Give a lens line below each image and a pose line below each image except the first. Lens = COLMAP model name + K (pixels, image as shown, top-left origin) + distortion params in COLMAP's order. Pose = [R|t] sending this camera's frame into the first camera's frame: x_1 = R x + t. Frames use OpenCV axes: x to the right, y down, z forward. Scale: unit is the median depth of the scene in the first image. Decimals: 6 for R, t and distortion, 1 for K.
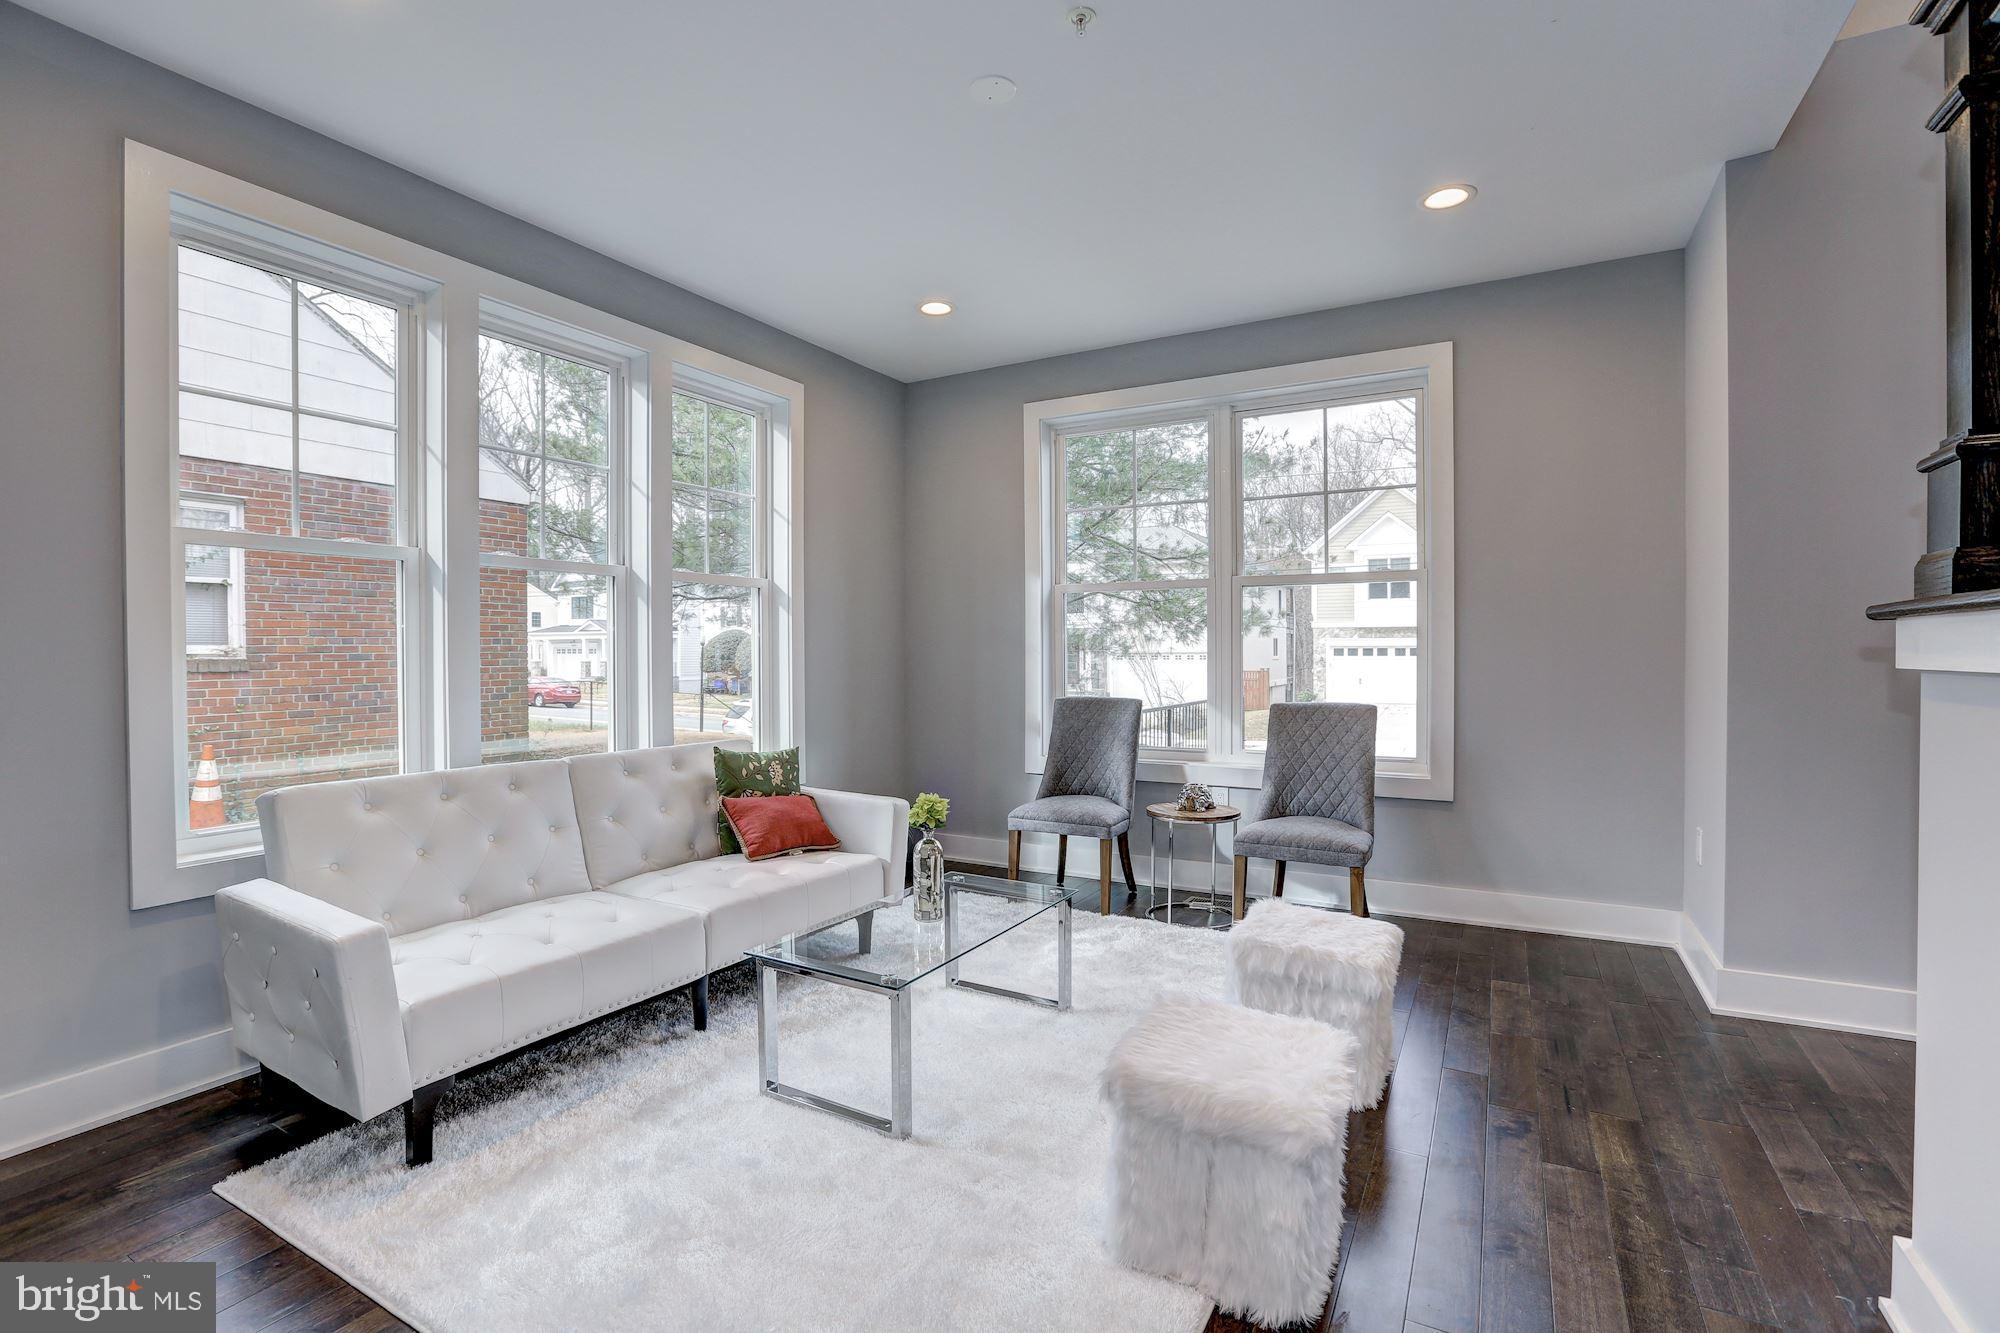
lens RADIAL K [[909.7, 0, 998.5], [0, 909.7, 655.1], [0, 0, 1]] dist [-0.033365, 0.004500]
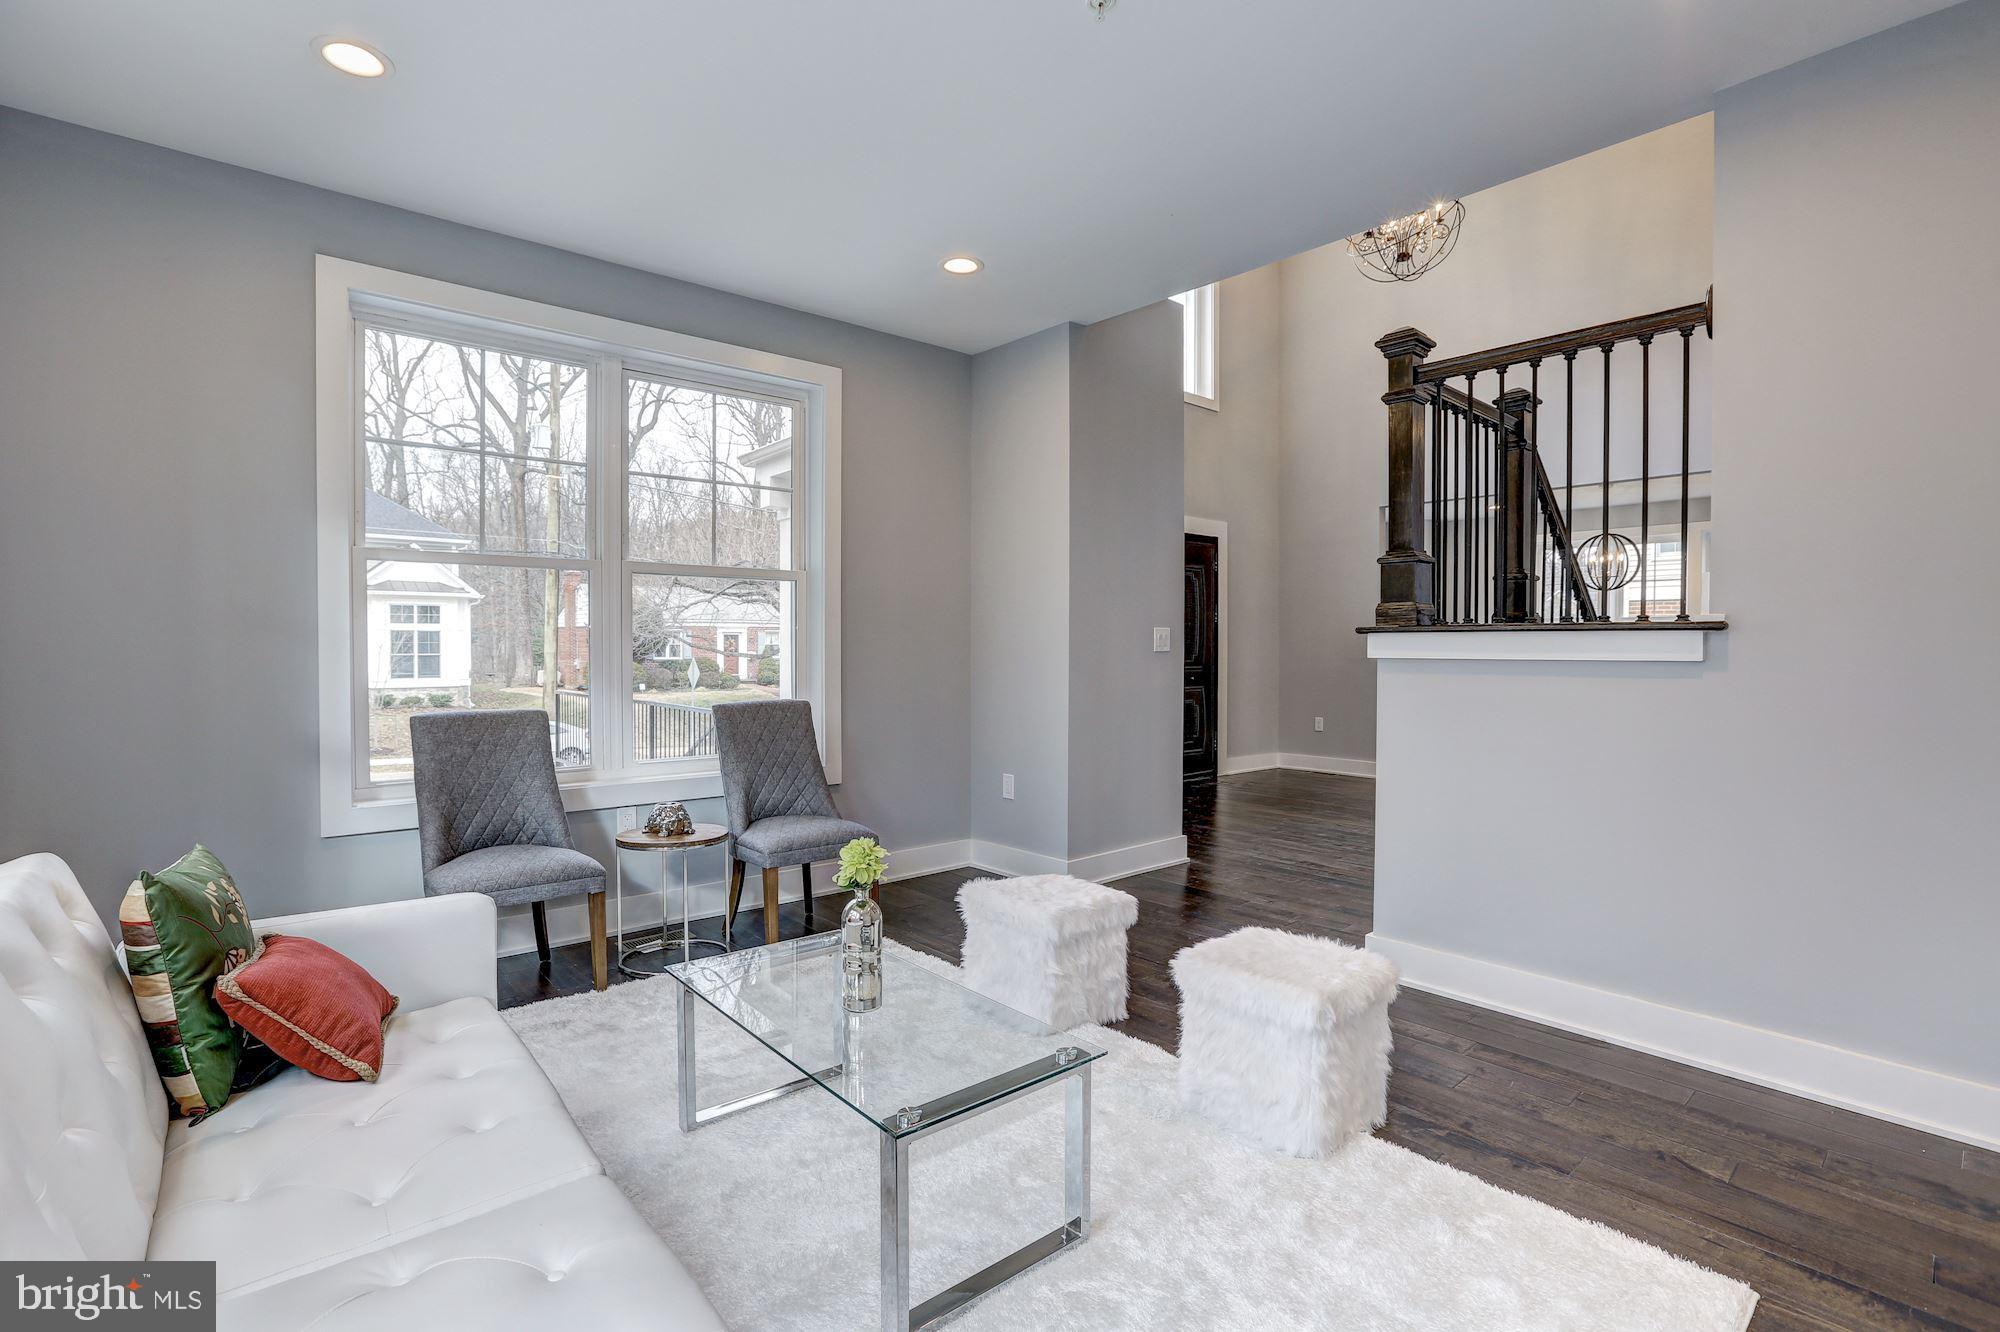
lens RADIAL K [[909.7, 0, 1000.5], [0, 909.7, 657.8], [0, 0, 1]] dist [-0.033365, 0.004500]
pose [[0.326667, -0.015575, 0.945011, -0.520395], [0.002069, 0.999874, 0.015764, -0.007806], [-0.945137, -0.003194, 0.326658, 0.455661]]
